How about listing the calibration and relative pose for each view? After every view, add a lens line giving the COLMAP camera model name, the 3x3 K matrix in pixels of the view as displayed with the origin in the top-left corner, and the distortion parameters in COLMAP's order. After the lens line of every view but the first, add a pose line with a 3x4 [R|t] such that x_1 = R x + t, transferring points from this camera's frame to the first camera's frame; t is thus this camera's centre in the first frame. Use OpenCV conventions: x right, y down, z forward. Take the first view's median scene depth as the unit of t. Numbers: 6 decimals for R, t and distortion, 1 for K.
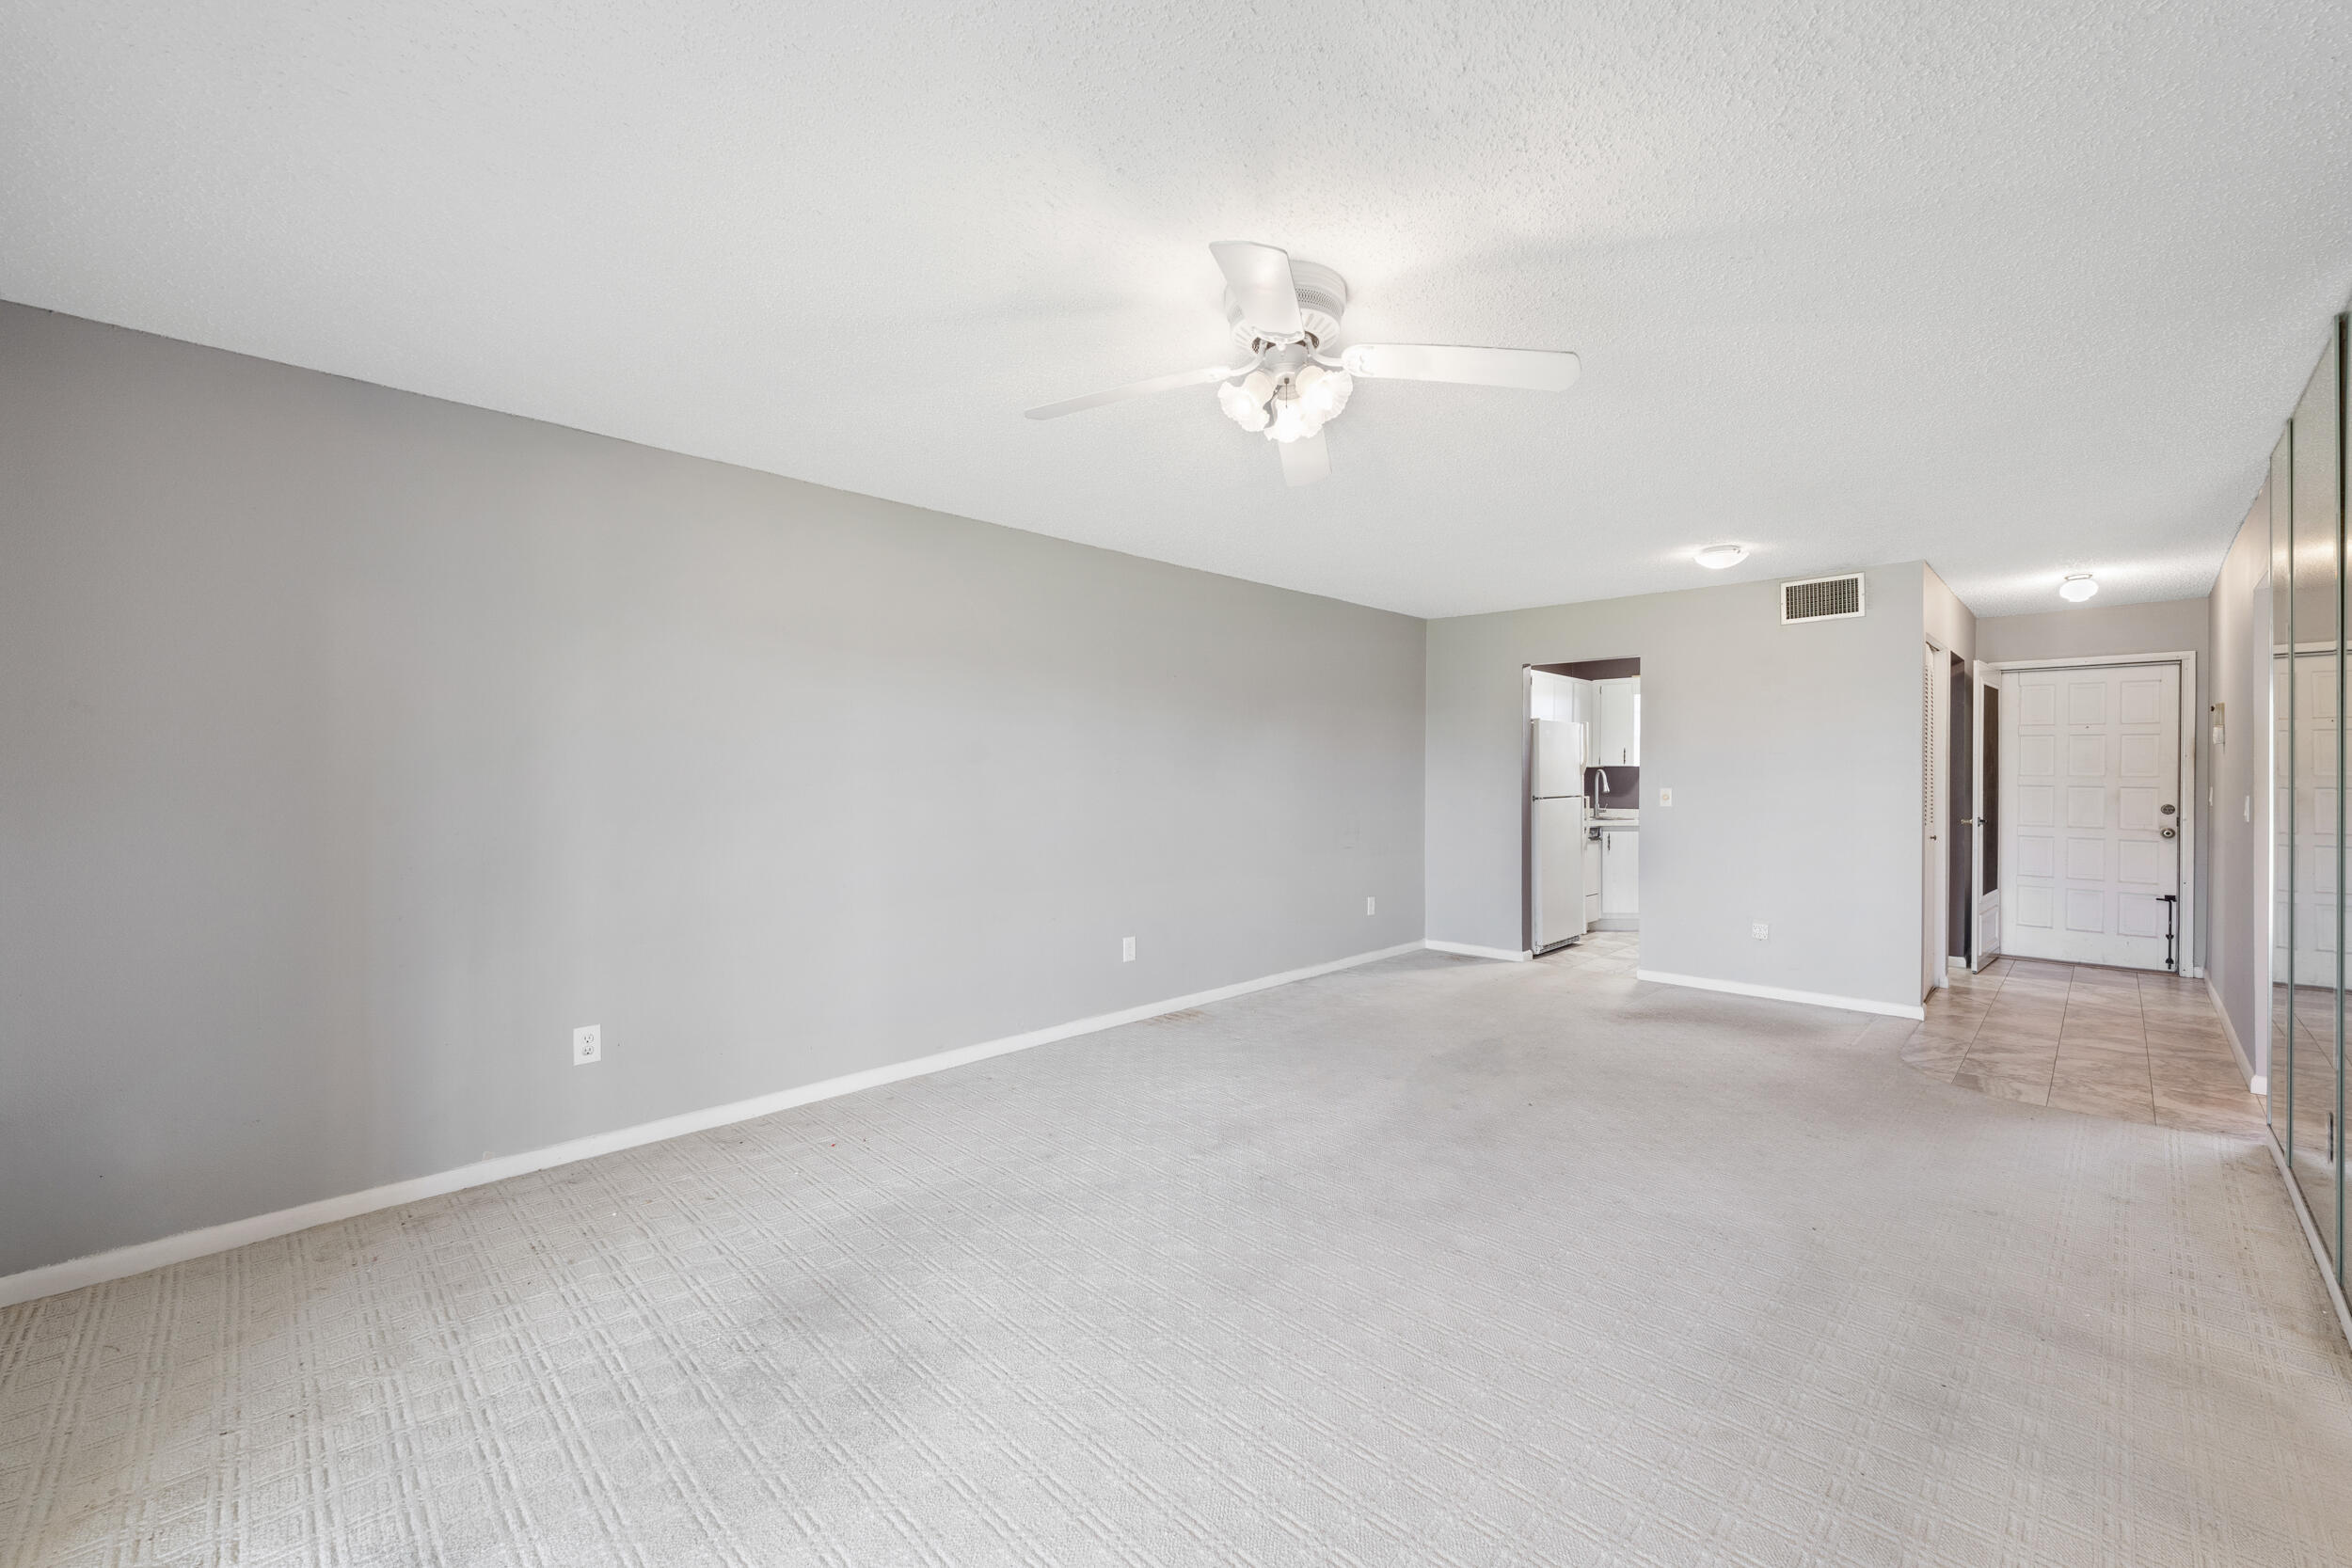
lens RADIAL K [[964.1, 0, 1167.6], [0, 964.1, 784.7], [0, 0, 1]] dist [0.000756, -0.000689]
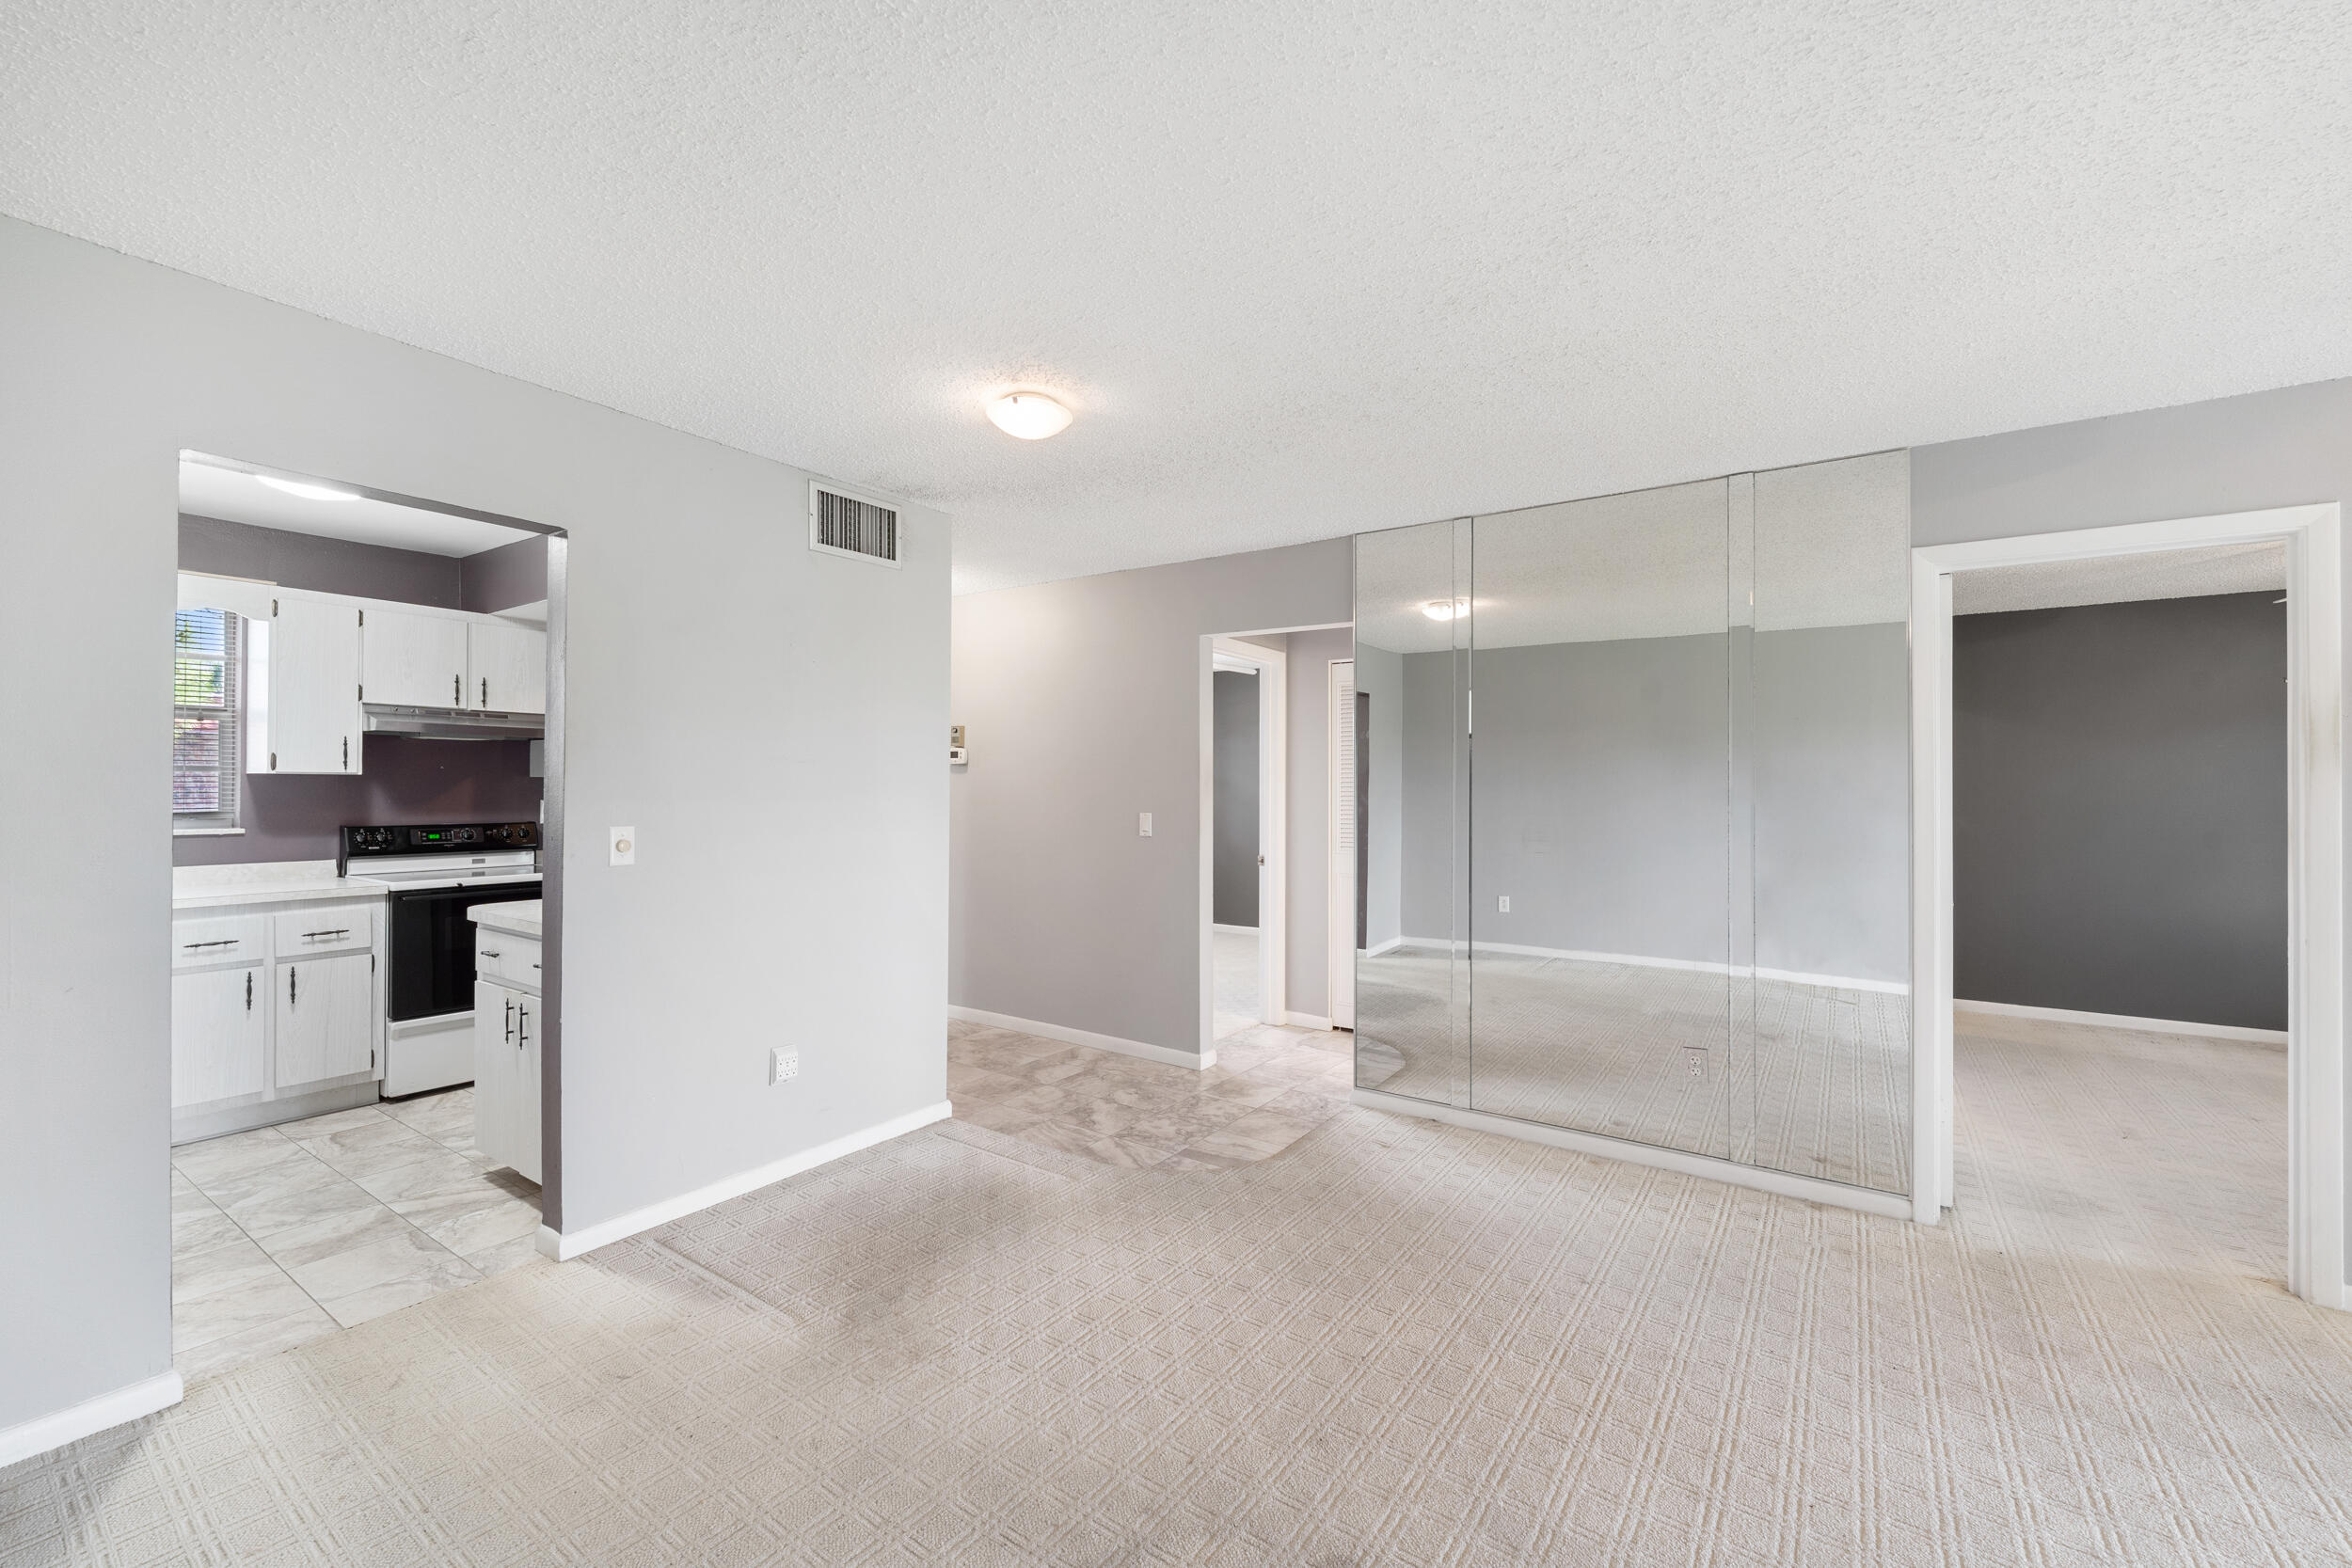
lens RADIAL K [[964.1, 0, 1175.1], [0, 964.1, 780.9], [0, 0, 1]] dist [0.000756, -0.000689]
pose [[-0.180252, 0.005464, 0.983605, -0.002160], [0.006220, 0.999971, -0.004415, -0.013525], [-0.983601, 0.005322, -0.180281, 0.726703]]
